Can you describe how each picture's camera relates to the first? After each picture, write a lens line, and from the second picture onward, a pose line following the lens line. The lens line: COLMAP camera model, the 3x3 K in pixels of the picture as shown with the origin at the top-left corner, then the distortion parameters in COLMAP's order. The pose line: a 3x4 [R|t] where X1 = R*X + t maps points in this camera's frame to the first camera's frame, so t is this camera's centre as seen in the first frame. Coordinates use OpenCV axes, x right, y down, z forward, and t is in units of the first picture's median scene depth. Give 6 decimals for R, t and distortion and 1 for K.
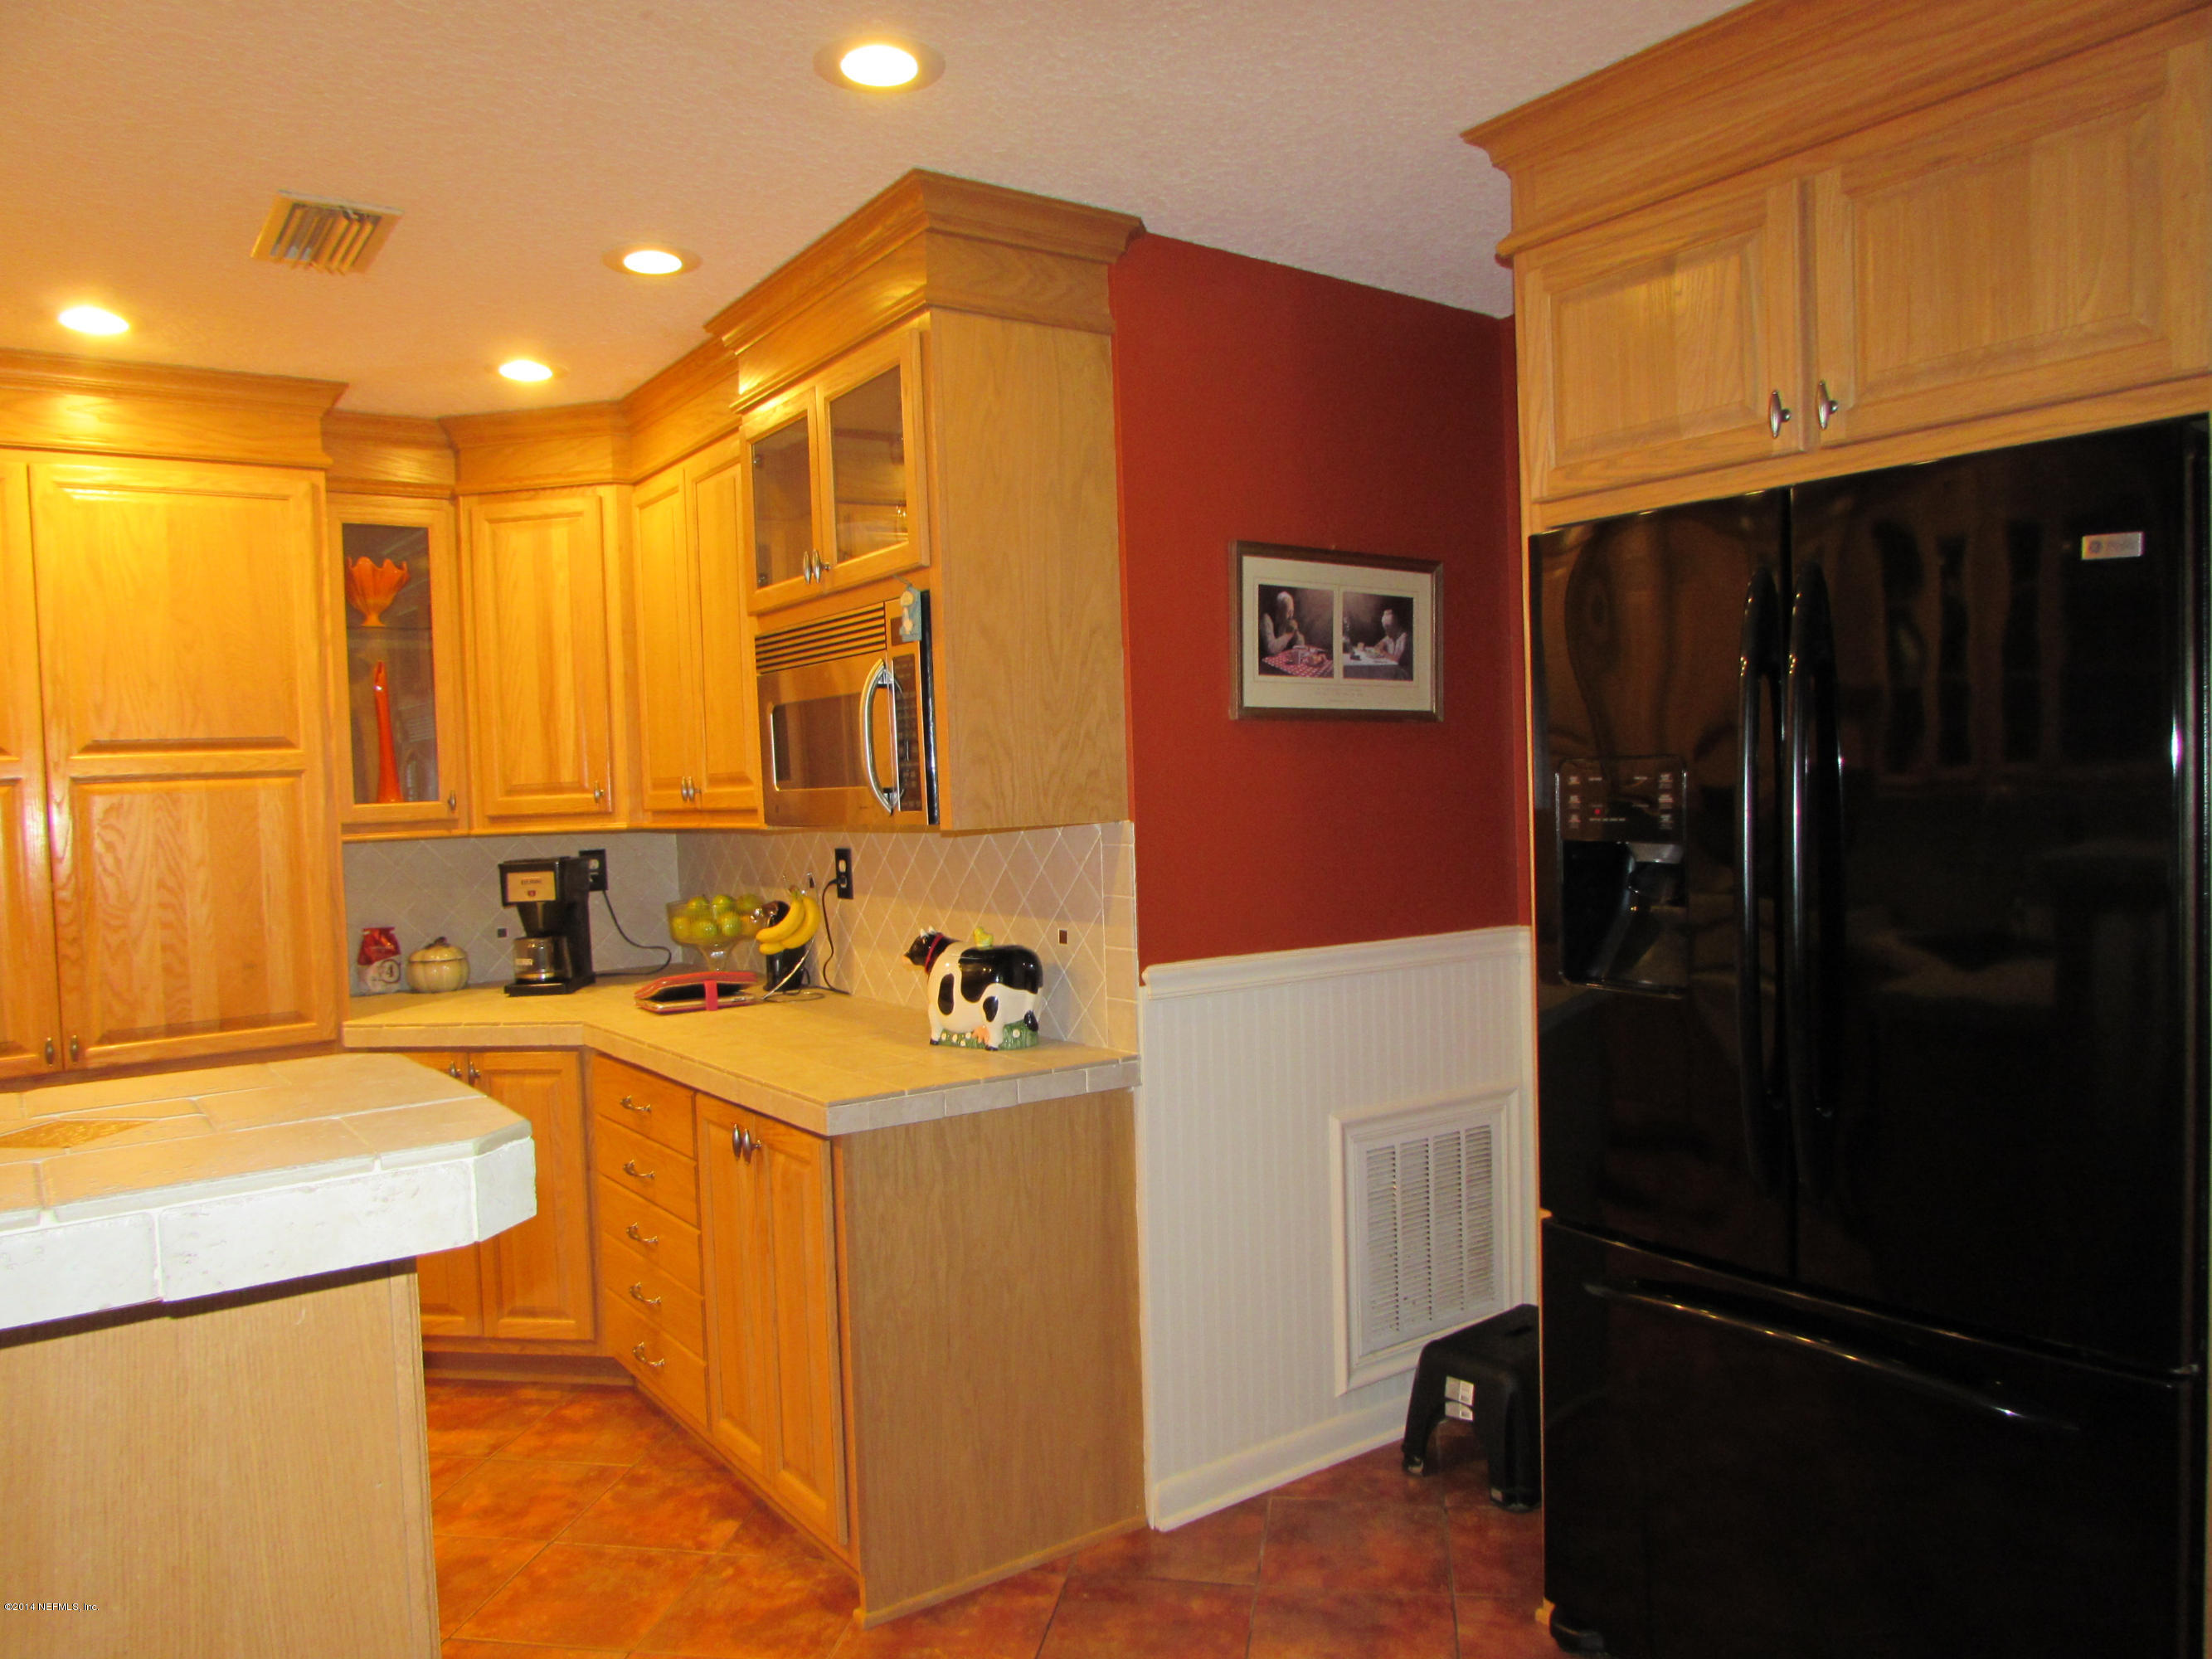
lens RADIAL K [[1562.9, 0, 1110.2], [0, 1562.9, 823.0], [0, 0, 1]] dist [-0.034439, 0.007960]
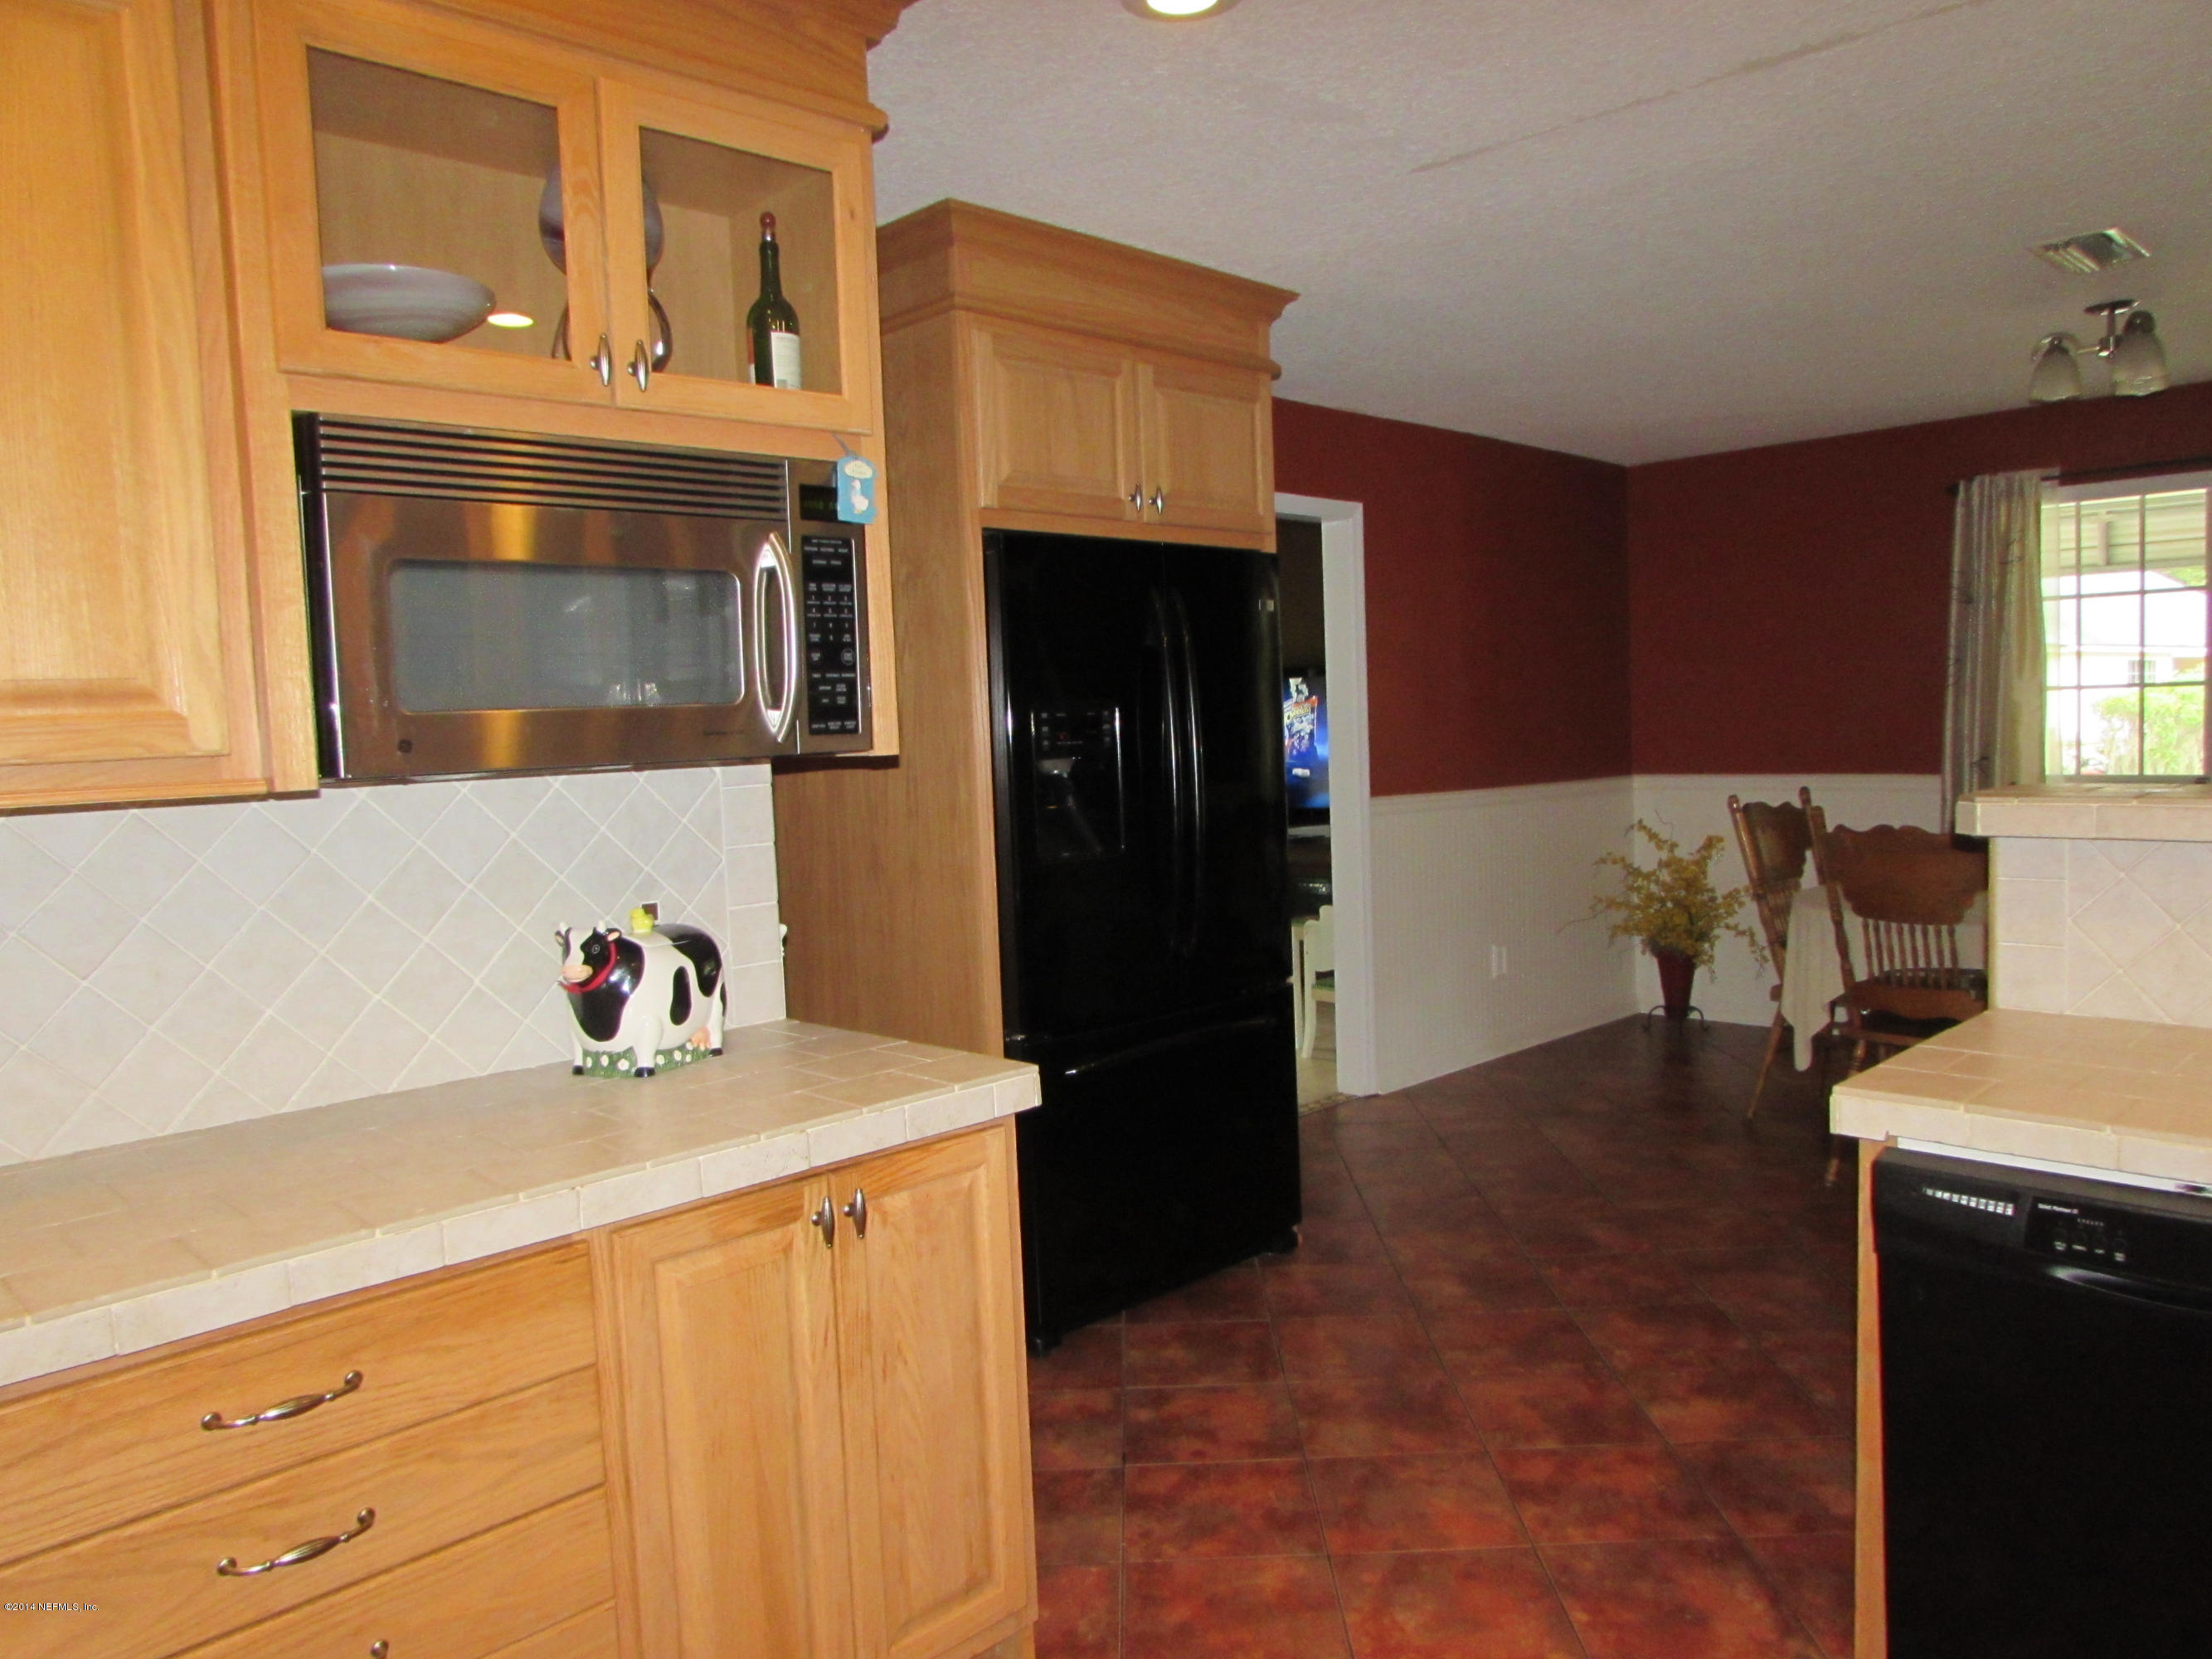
lens RADIAL K [[1562.9, 0, 1110.2], [0, 1562.9, 823.0], [0, 0, 1]] dist [-0.034439, 0.007960]
pose [[-0.166029, -0.025140, 0.985800, -0.723485], [0.069452, 0.996894, 0.037121, 0.013844], [-0.983672, 0.074629, -0.163768, 0.769961]]
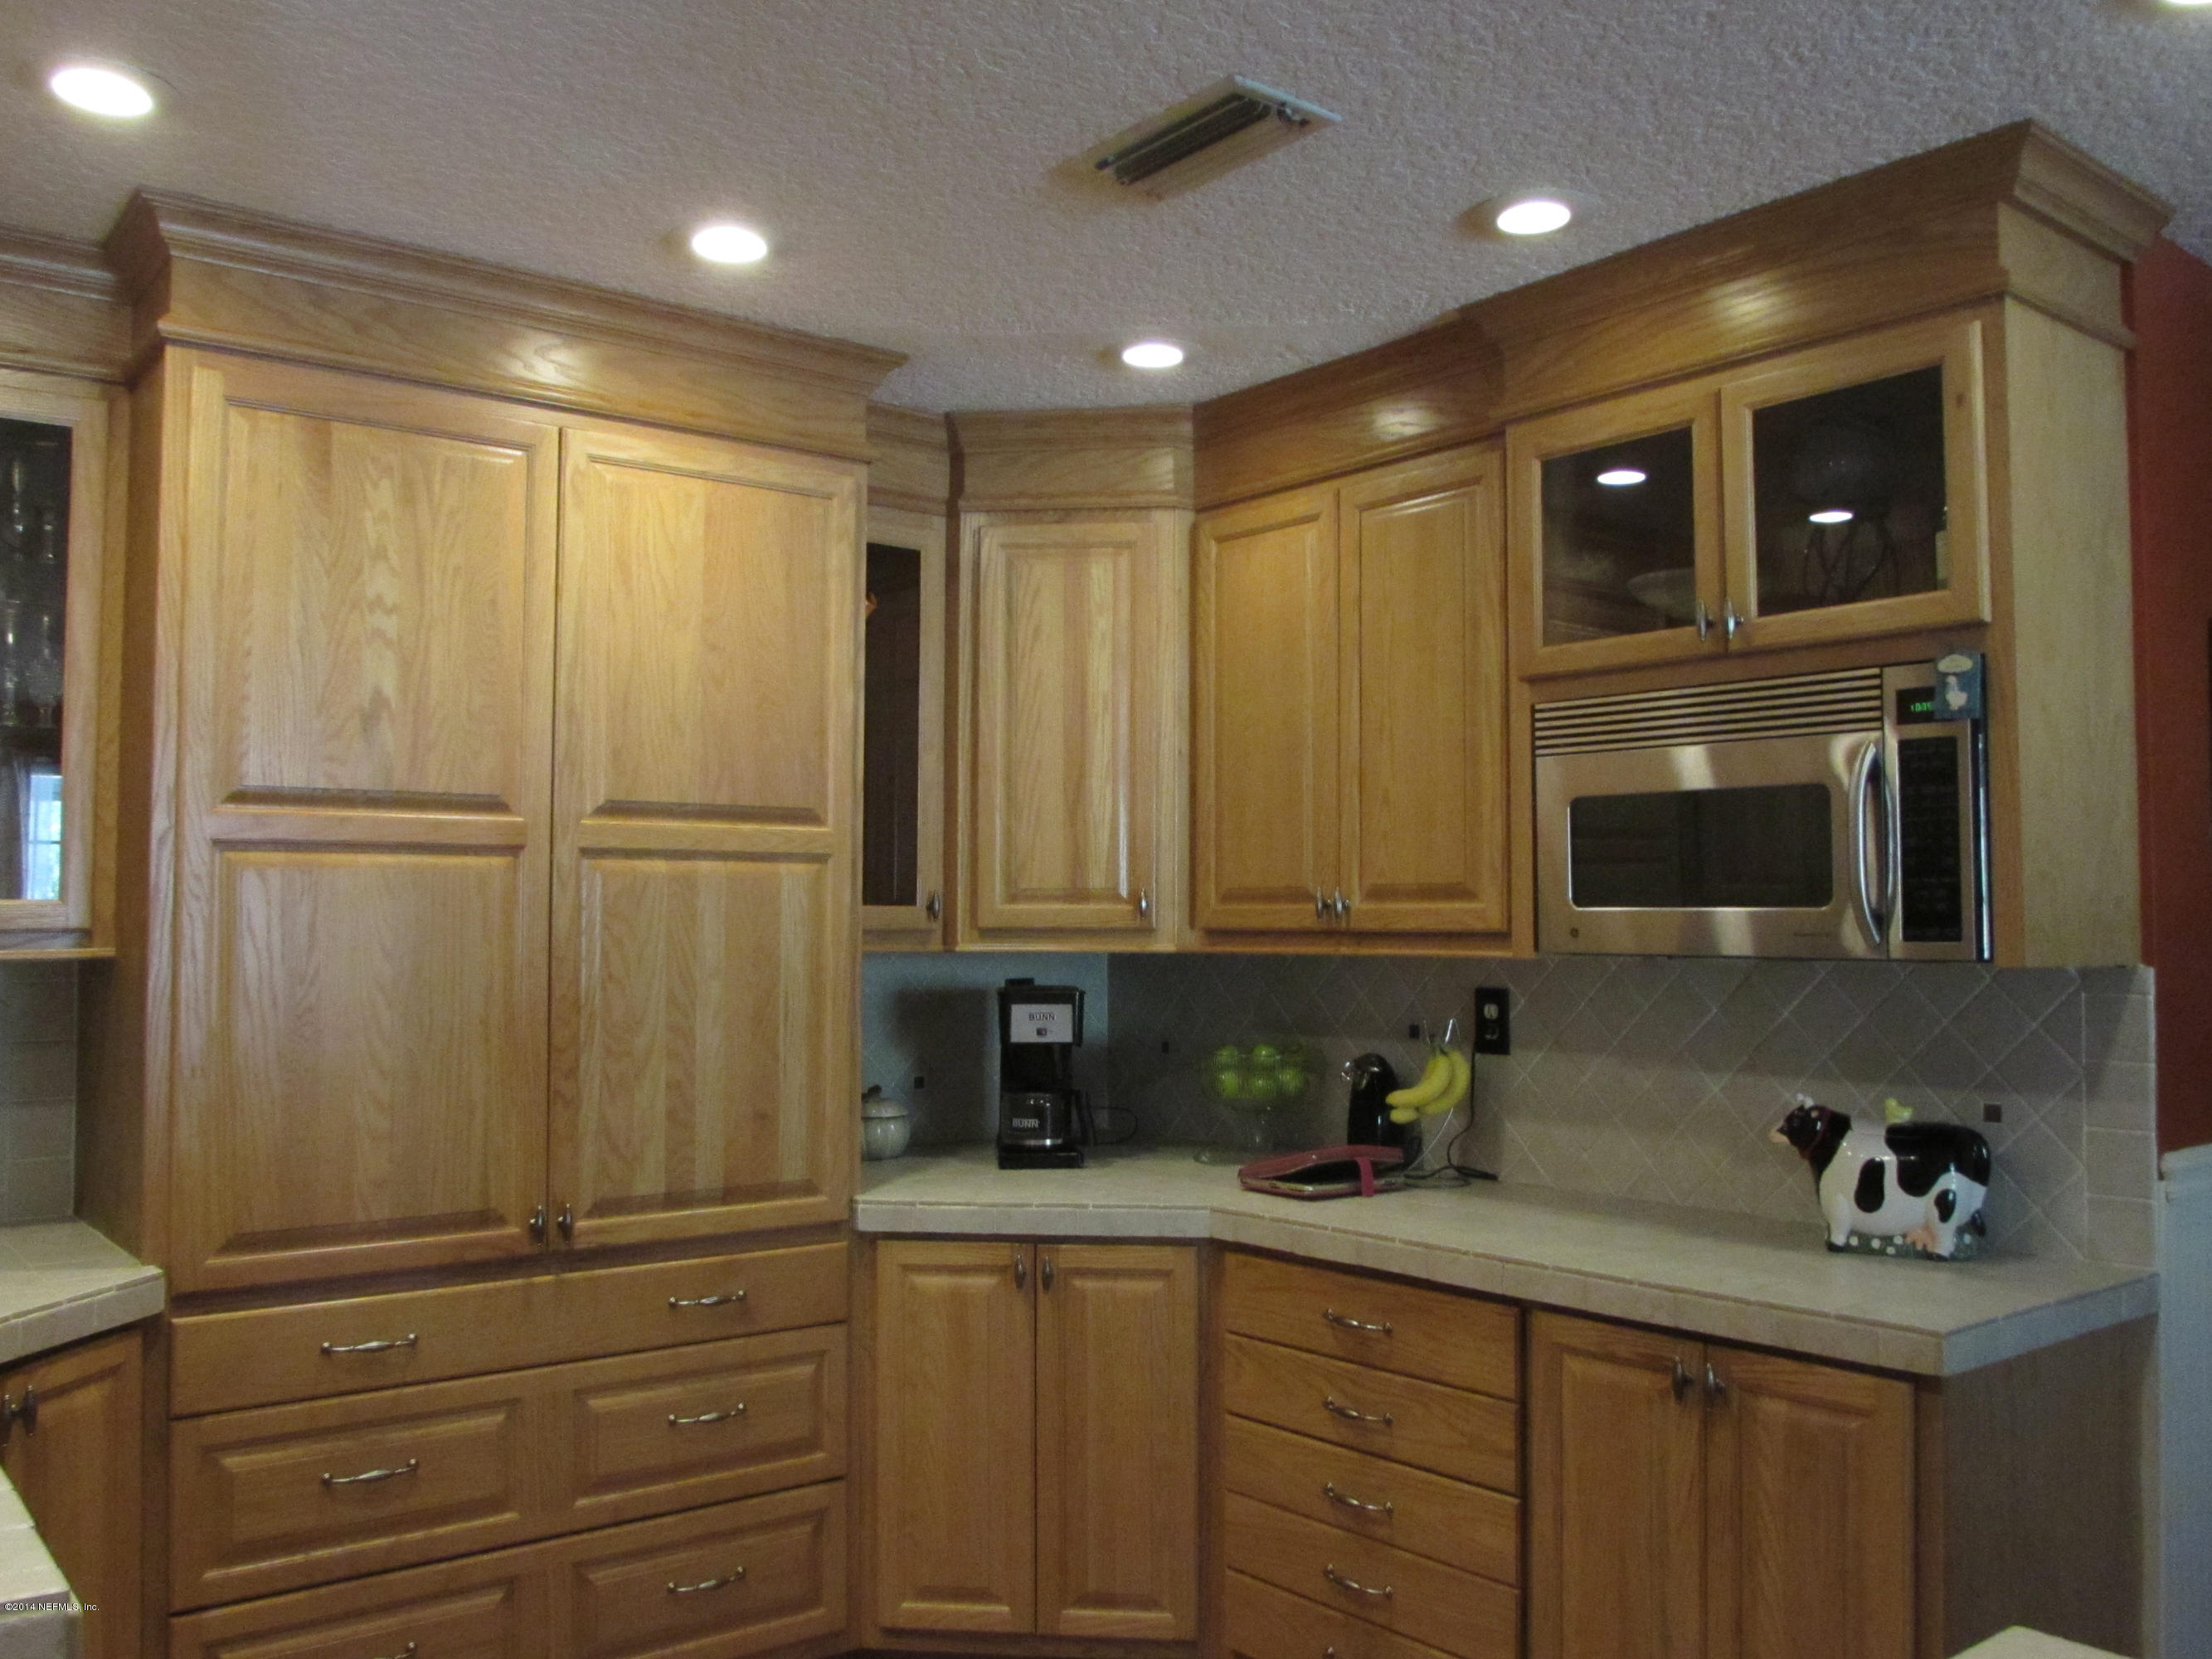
lens RADIAL K [[1868.4, 0, 1110.0], [0, 1868.4, 819.8], [0, 0, 1]] dist [-0.045221, 0.009270]
pose [[0.997118, 0.046040, 0.060296, -0.452627], [-0.040855, 0.995580, -0.084560, 0.020348], [-0.063923, 0.081853, 0.994592, 0.093979]]
